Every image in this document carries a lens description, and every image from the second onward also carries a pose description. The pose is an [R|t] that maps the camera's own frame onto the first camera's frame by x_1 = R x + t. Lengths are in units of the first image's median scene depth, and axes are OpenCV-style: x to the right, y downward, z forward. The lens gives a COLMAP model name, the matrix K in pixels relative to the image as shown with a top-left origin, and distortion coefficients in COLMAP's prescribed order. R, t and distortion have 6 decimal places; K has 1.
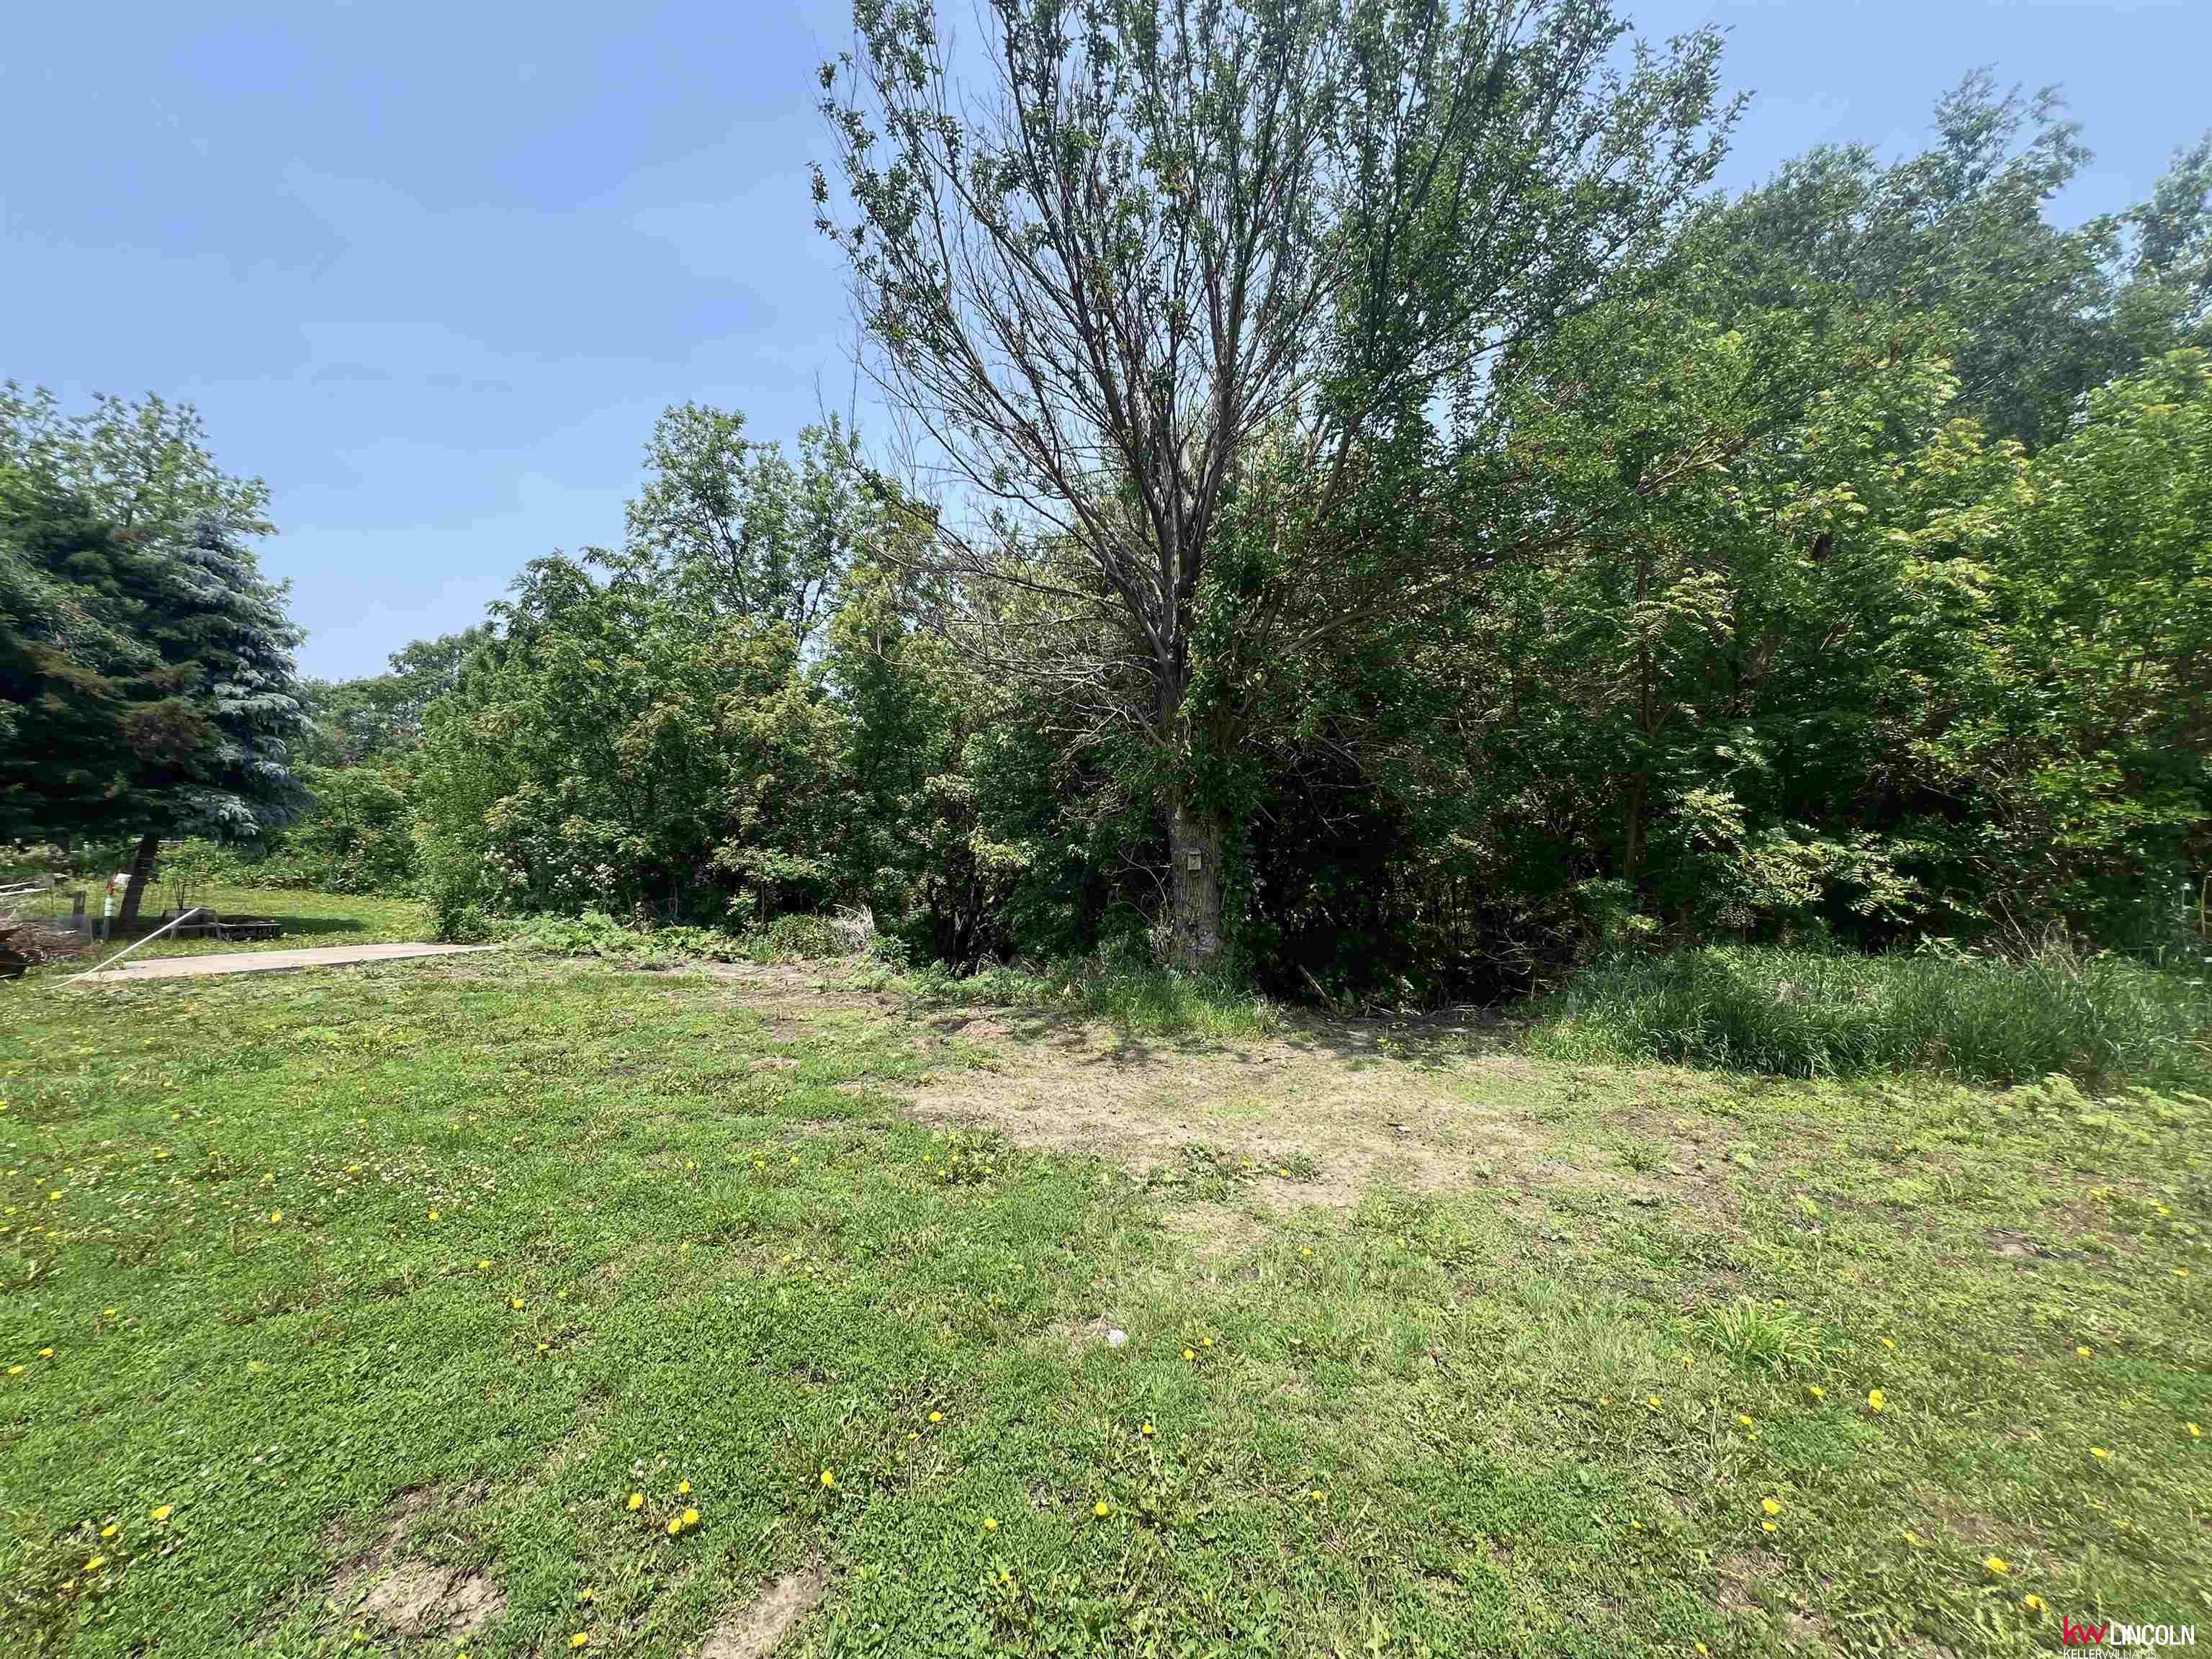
lens RADIAL K [[907.8, 0, 1115.3], [0, 907.8, 820.8], [0, 0, 1]] dist [-0.002072, 0.001315]
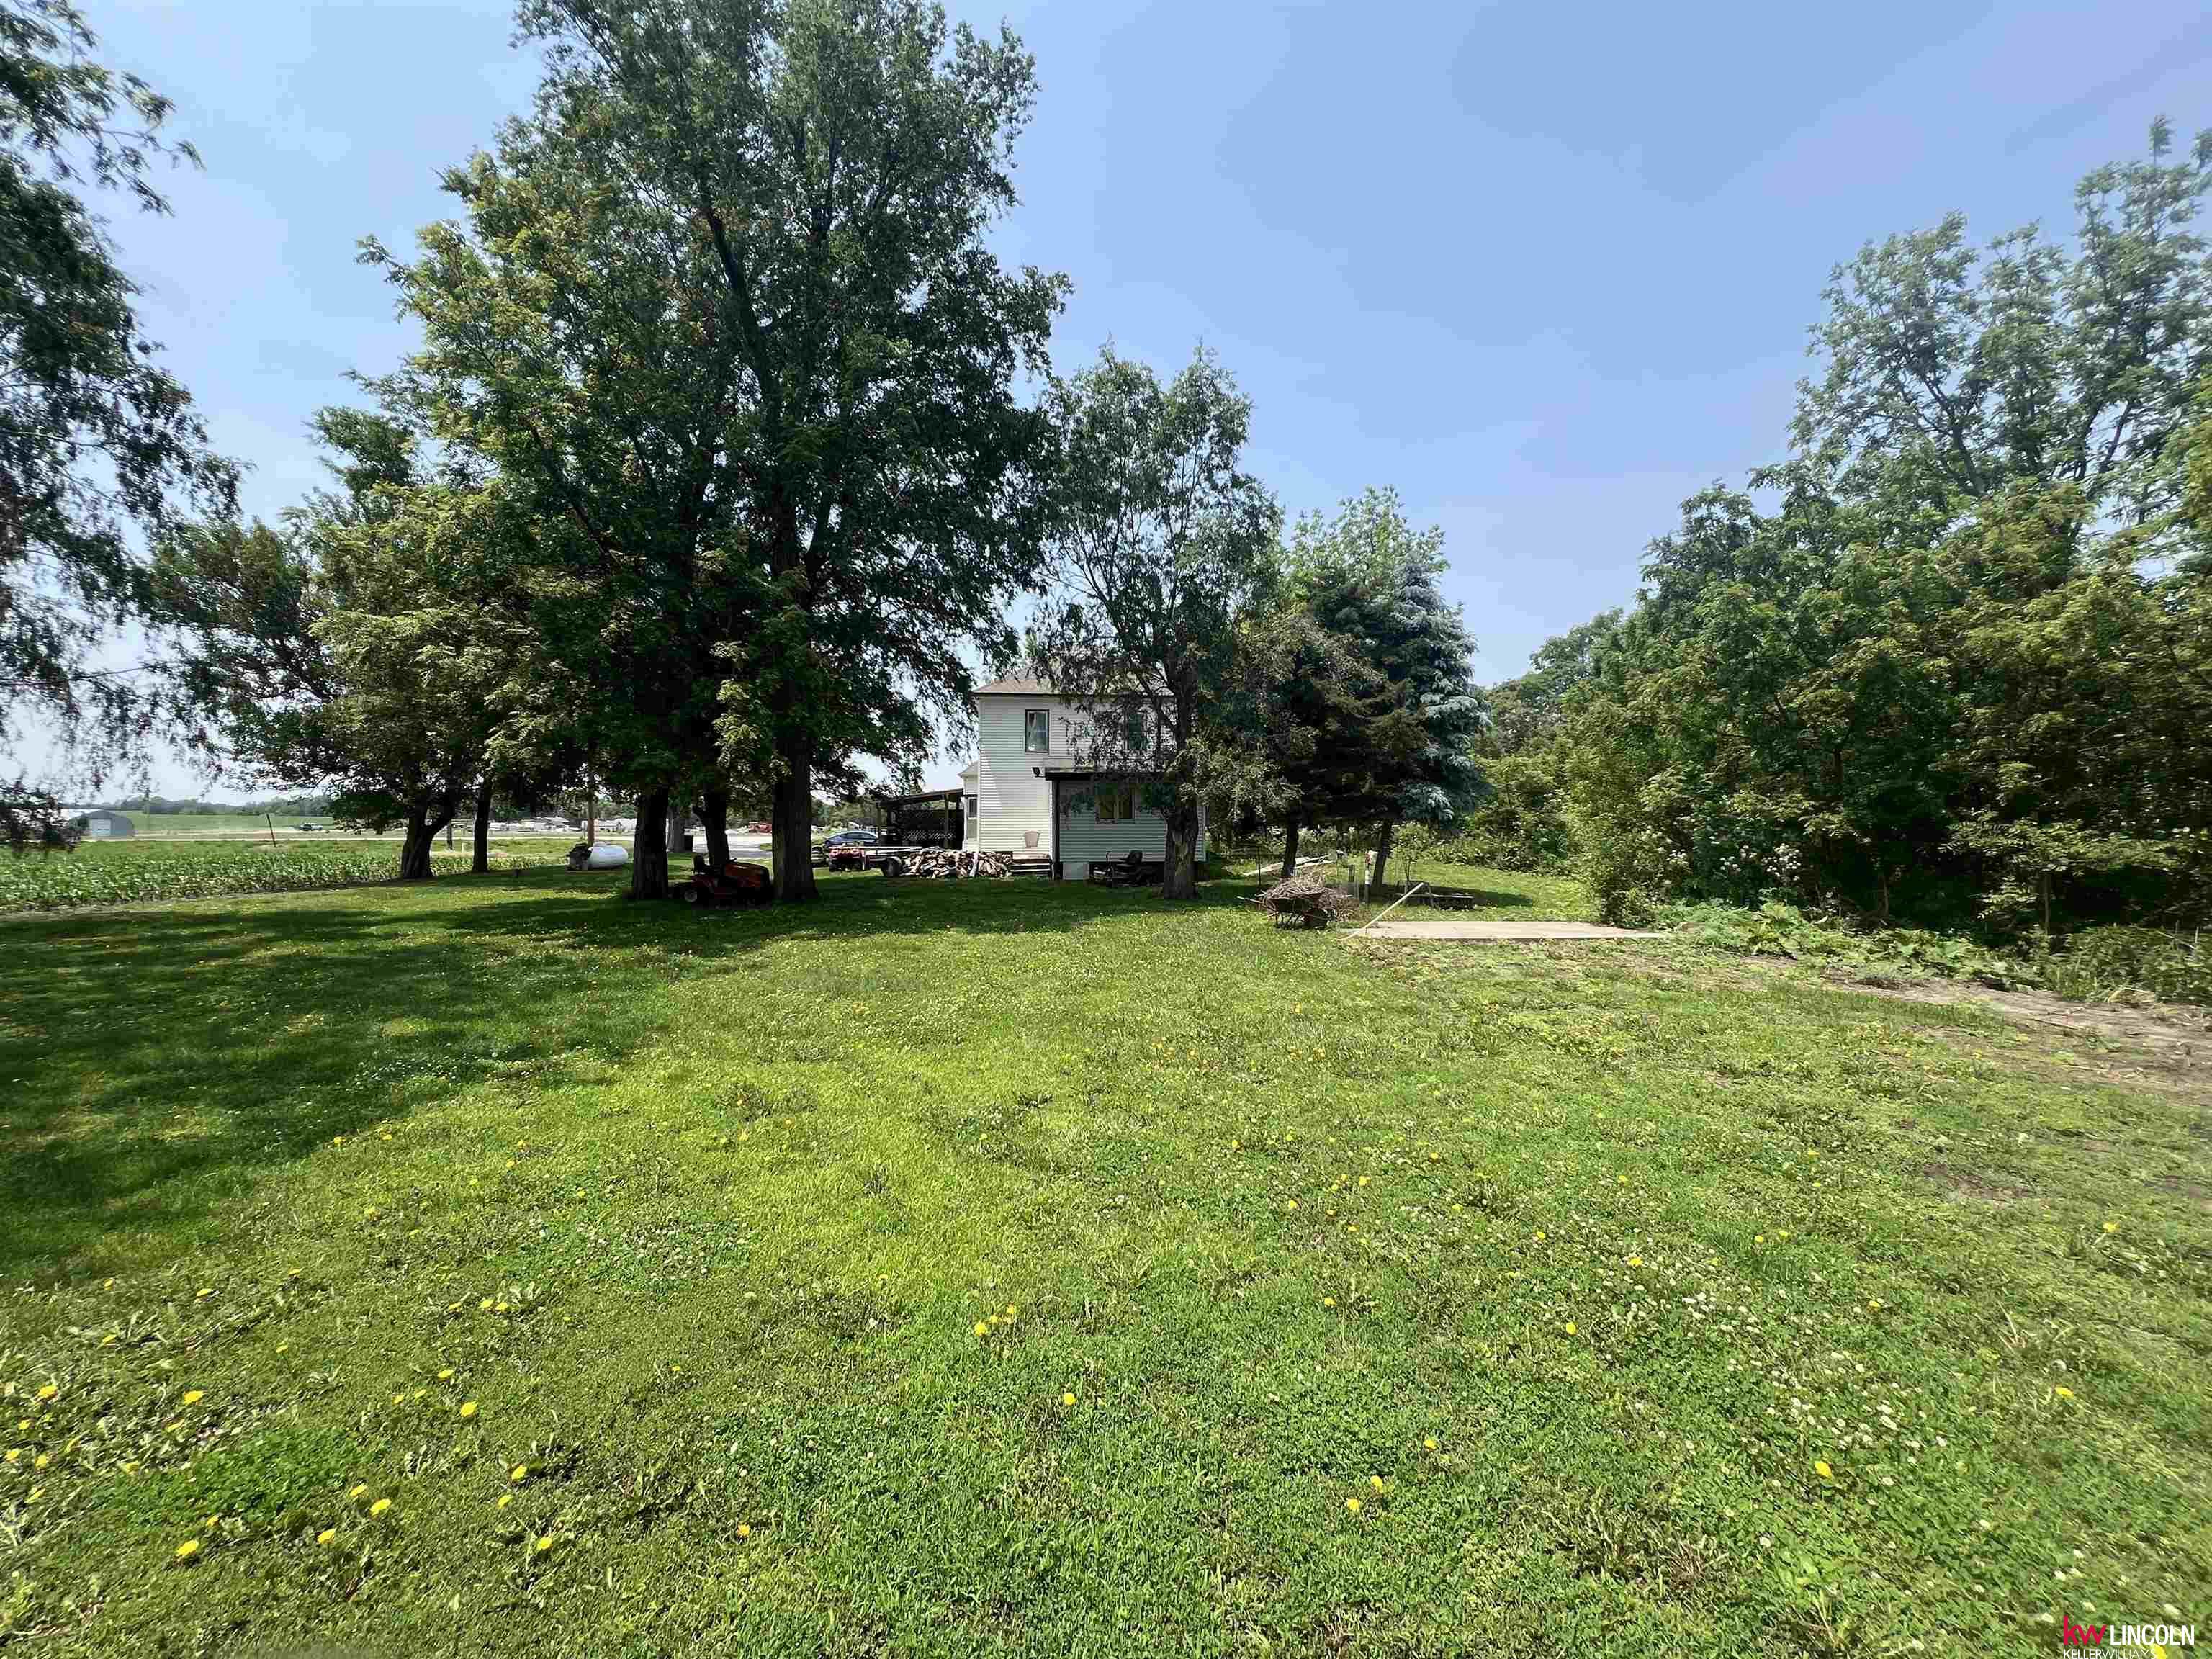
lens RADIAL K [[907.8, 0, 1104.5], [0, 907.8, 838.4], [0, 0, 1]] dist [-0.002072, 0.001315]
pose [[0.443881, -0.002878, -0.896081, -0.097447], [0.042135, 0.998956, 0.017664, 0.000473], [0.895095, -0.045597, 0.443539, 0.077757]]
